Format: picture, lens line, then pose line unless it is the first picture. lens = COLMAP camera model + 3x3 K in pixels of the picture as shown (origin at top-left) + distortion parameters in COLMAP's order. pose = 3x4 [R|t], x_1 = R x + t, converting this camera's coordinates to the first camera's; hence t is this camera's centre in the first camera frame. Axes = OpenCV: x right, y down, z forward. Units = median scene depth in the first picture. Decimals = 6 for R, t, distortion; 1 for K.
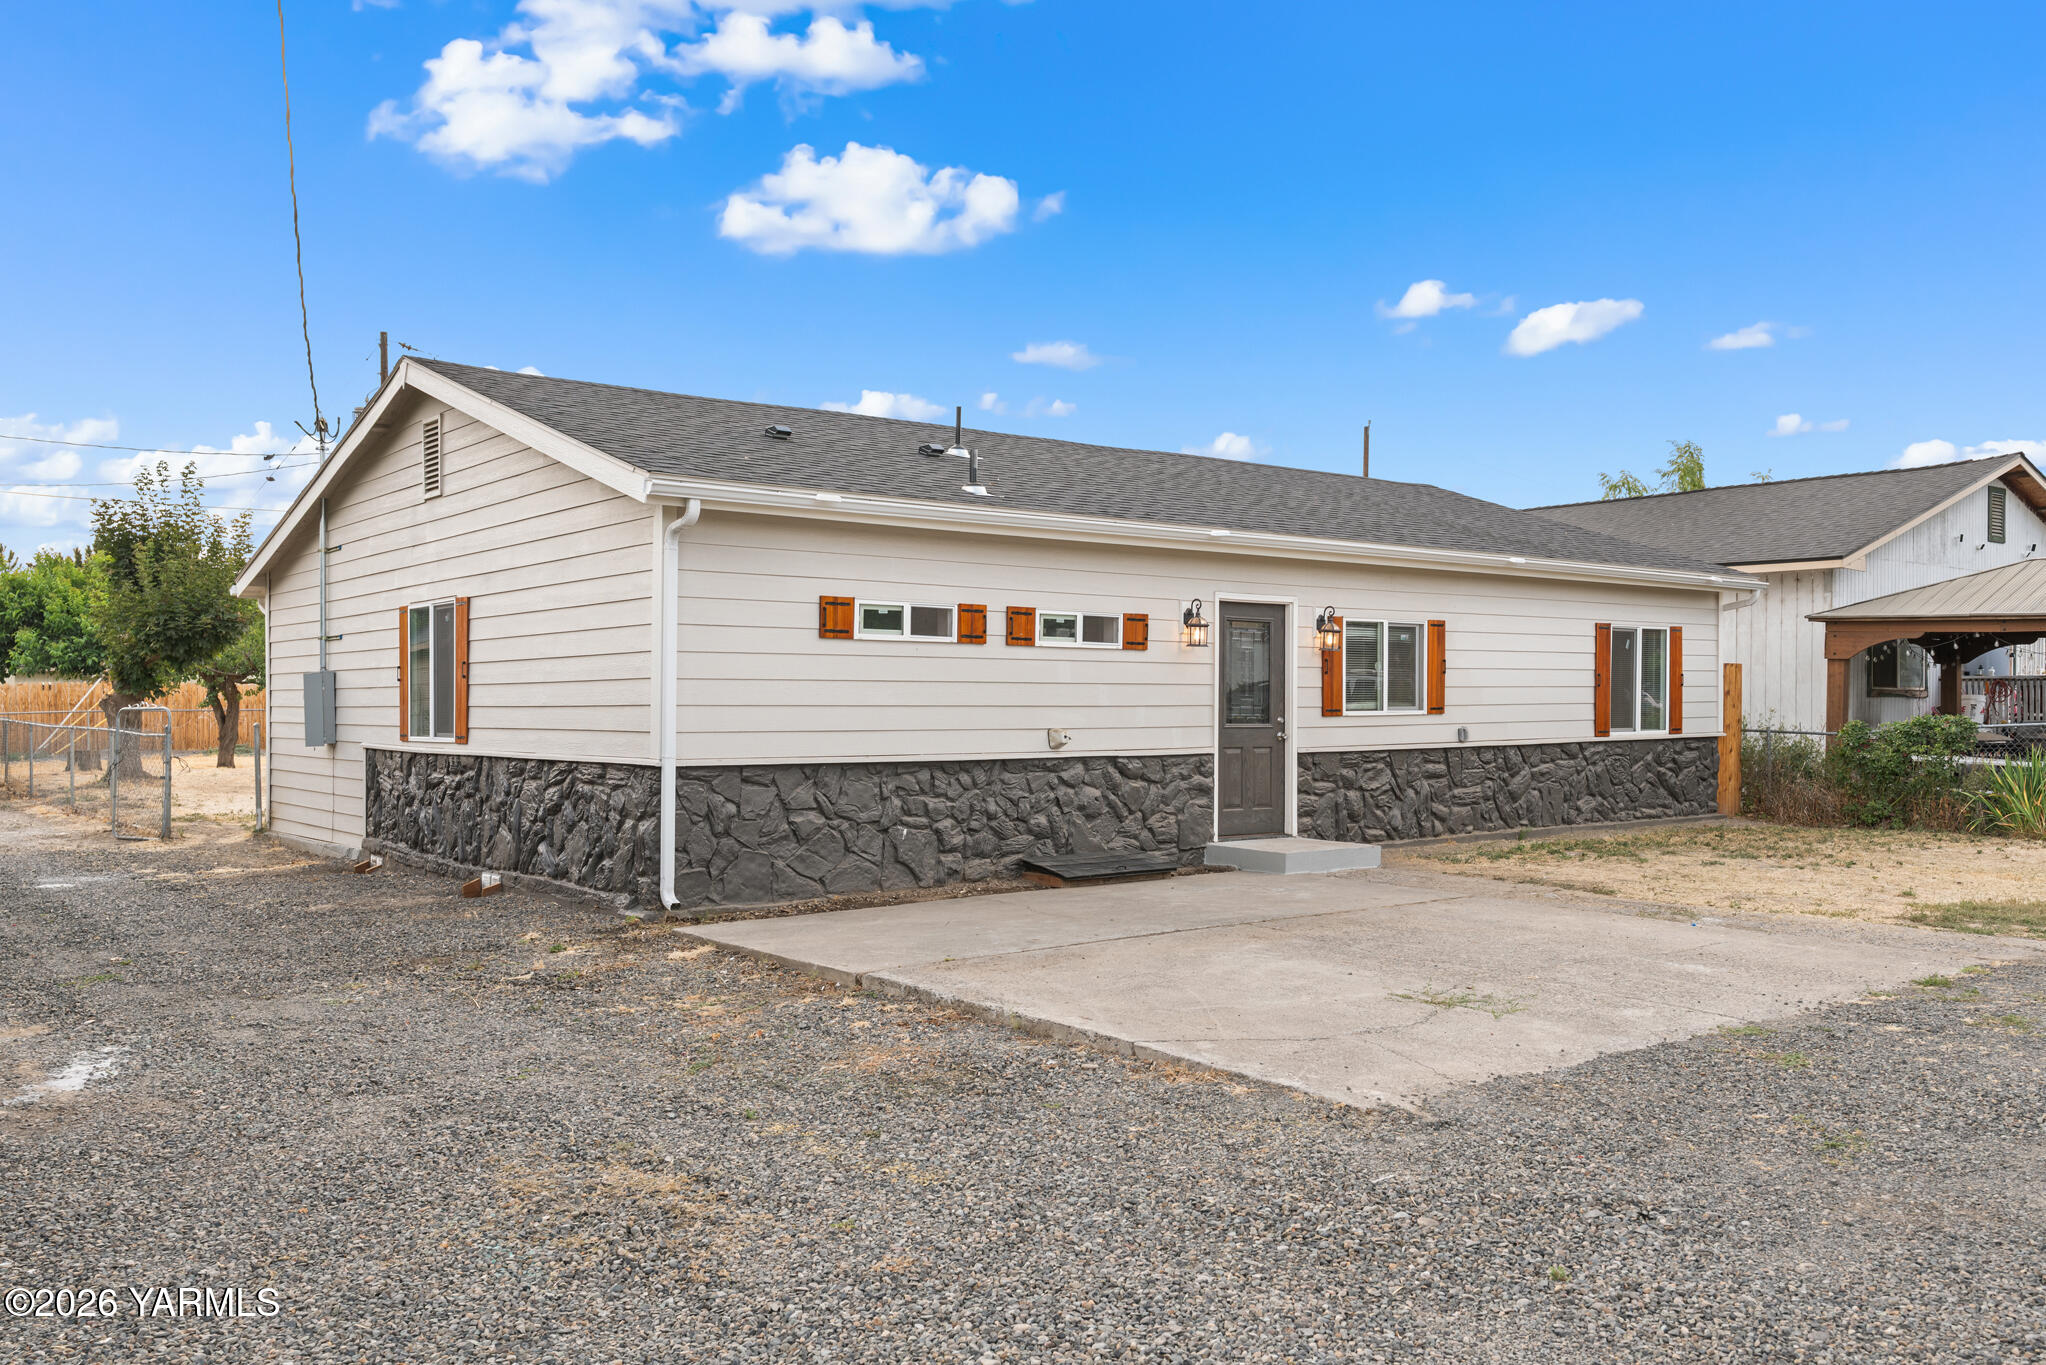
lens RADIAL K [[1622.6, 0, 1024.3], [0, 1622.6, 690.3], [0, 0, 1]] dist [-0.029416, -0.002357]
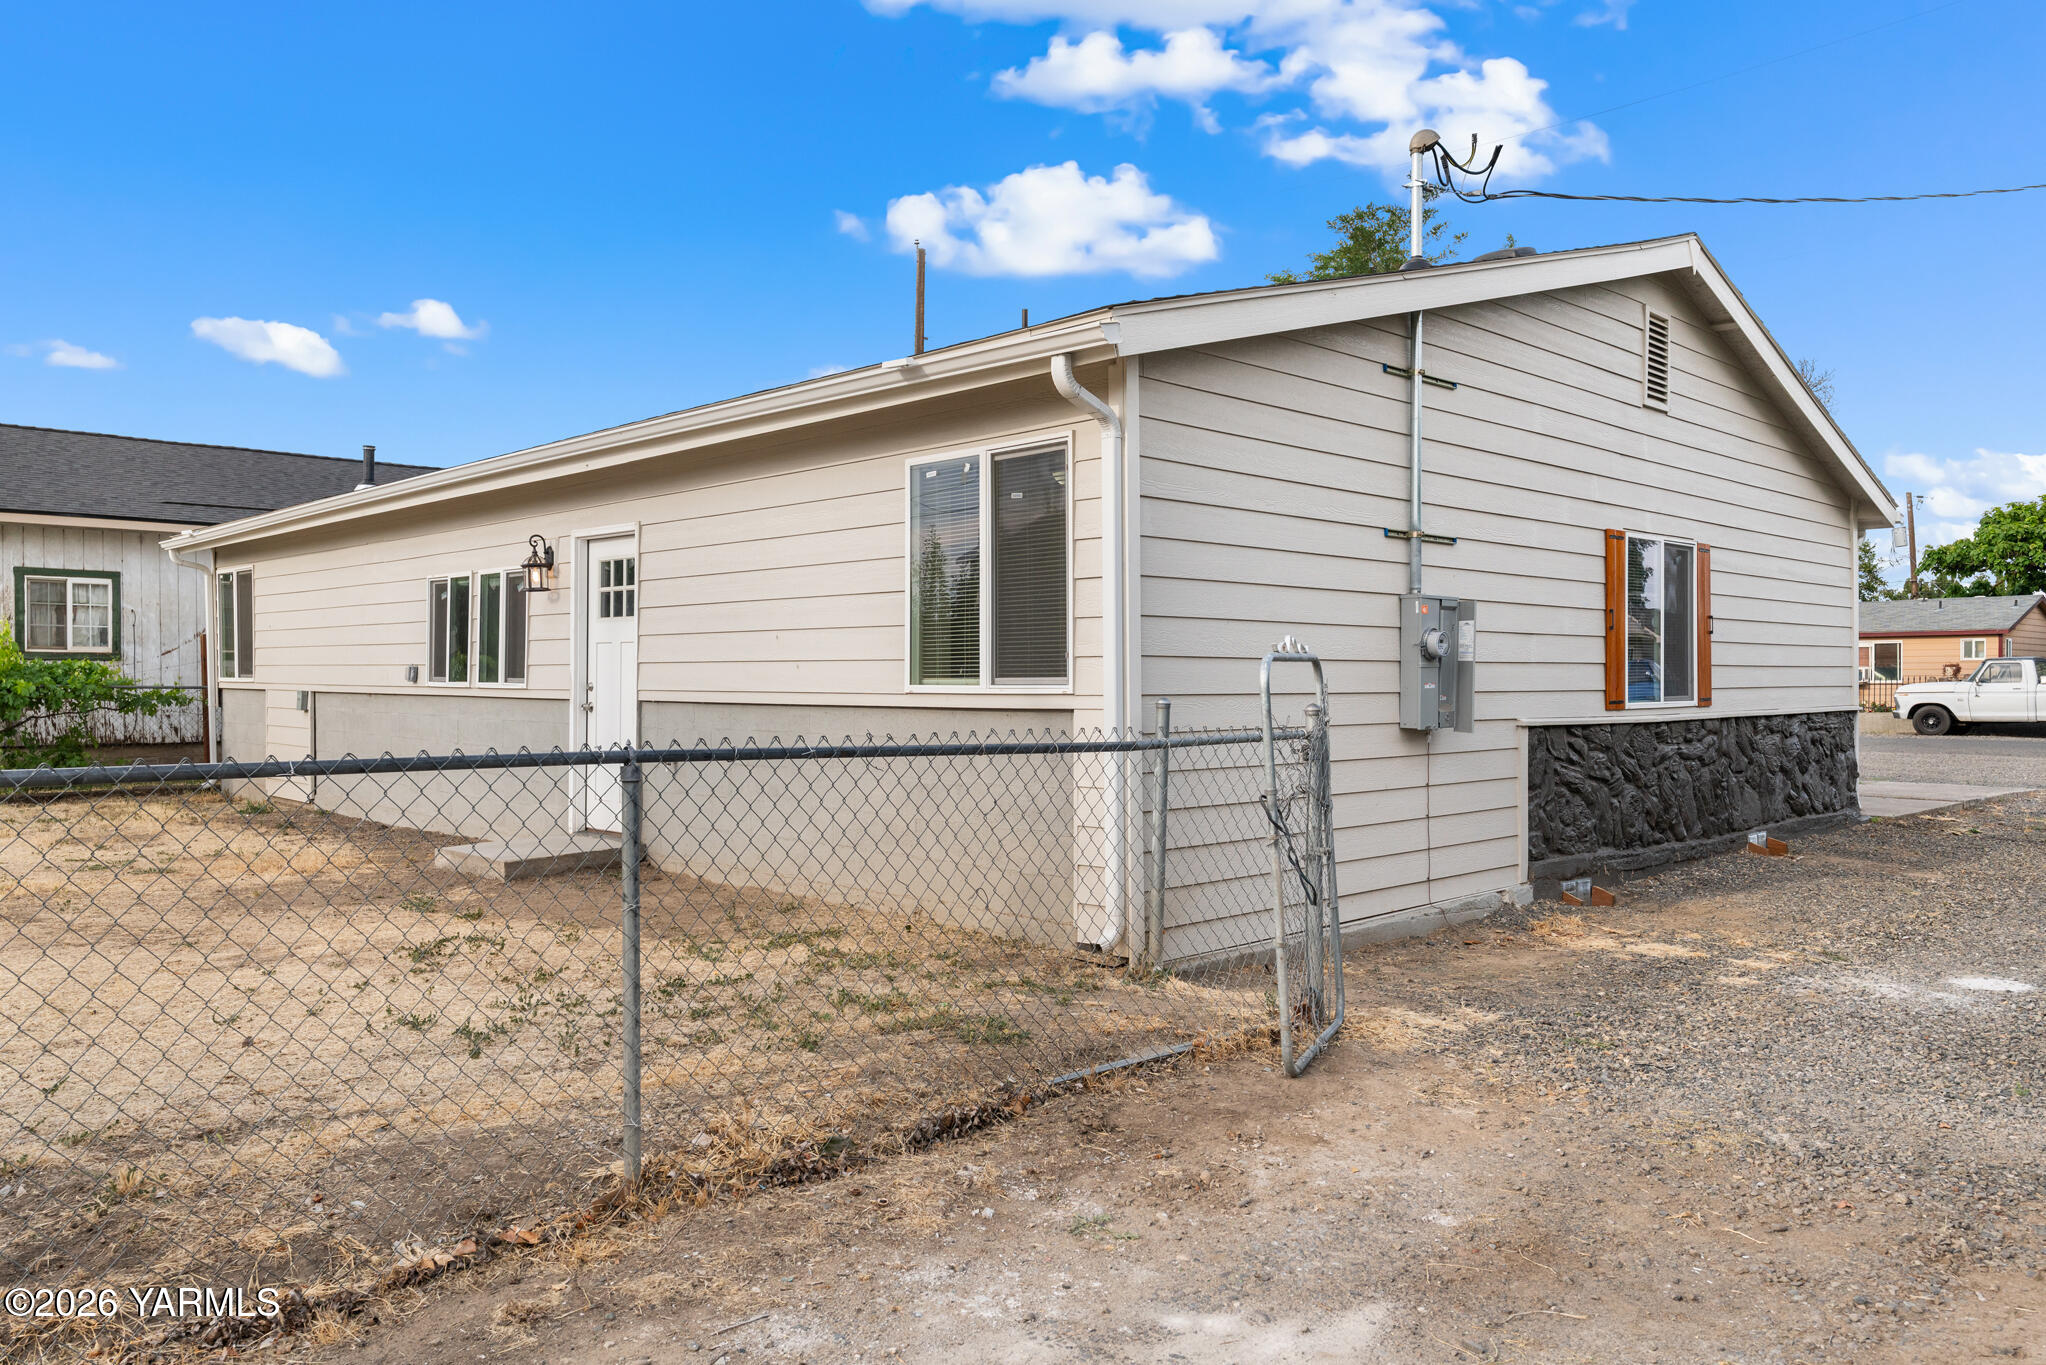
lens RADIAL K [[1505.6, 0, 1024.8], [0, 1505.6, 684.7], [0, 0, 1]] dist [0.010279, 0.002738]
pose [[-0.102260, -0.006156, 0.994739, -0.731795], [-0.011858, 0.999917, 0.004969, 0.013628], [-0.994687, -0.011288, -0.102324, 0.934519]]
